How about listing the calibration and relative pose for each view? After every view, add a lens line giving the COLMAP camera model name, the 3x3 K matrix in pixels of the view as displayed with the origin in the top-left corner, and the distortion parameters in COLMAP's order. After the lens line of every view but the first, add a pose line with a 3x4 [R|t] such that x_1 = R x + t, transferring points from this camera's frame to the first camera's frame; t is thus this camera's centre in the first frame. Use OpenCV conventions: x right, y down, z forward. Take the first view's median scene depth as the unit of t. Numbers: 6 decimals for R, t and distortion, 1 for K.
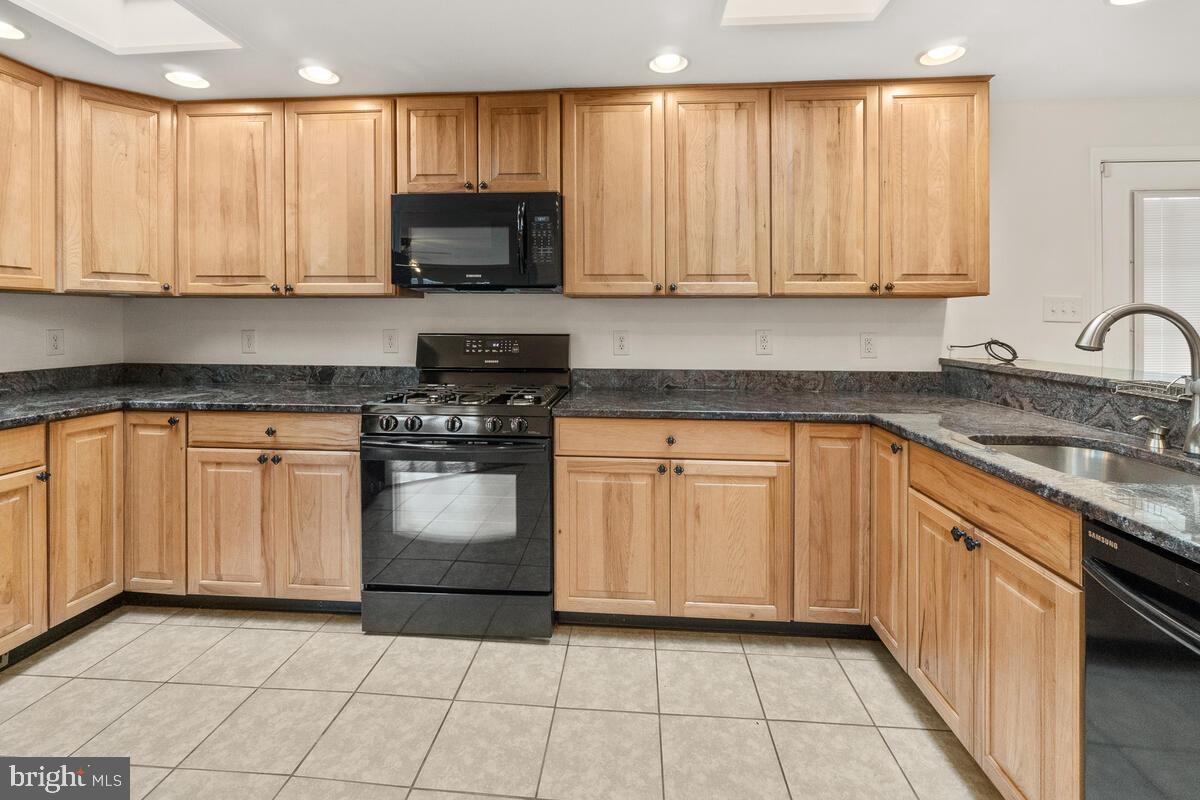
lens RADIAL K [[524.3, 0, 590.4], [0, 524.3, 332.2], [0, 0, 1]] dist [-0.009724, 0.000837]
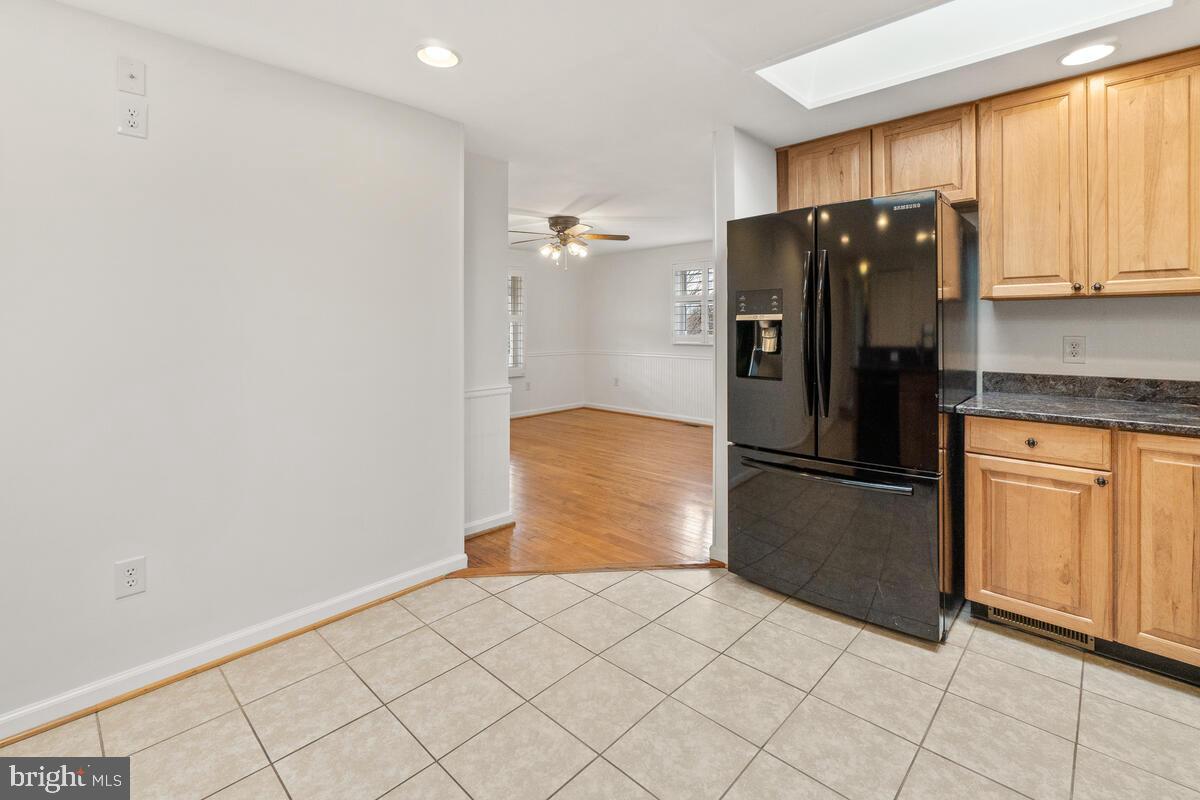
lens RADIAL K [[524.3, 0, 581.6], [0, 524.3, 330.2], [0, 0, 1]] dist [-0.009724, 0.000837]
pose [[-0.633255, 0.005169, -0.773926, 0.302158], [-0.012636, 0.999775, 0.017017, -0.015550], [0.773840, 0.020555, -0.633048, 0.722972]]
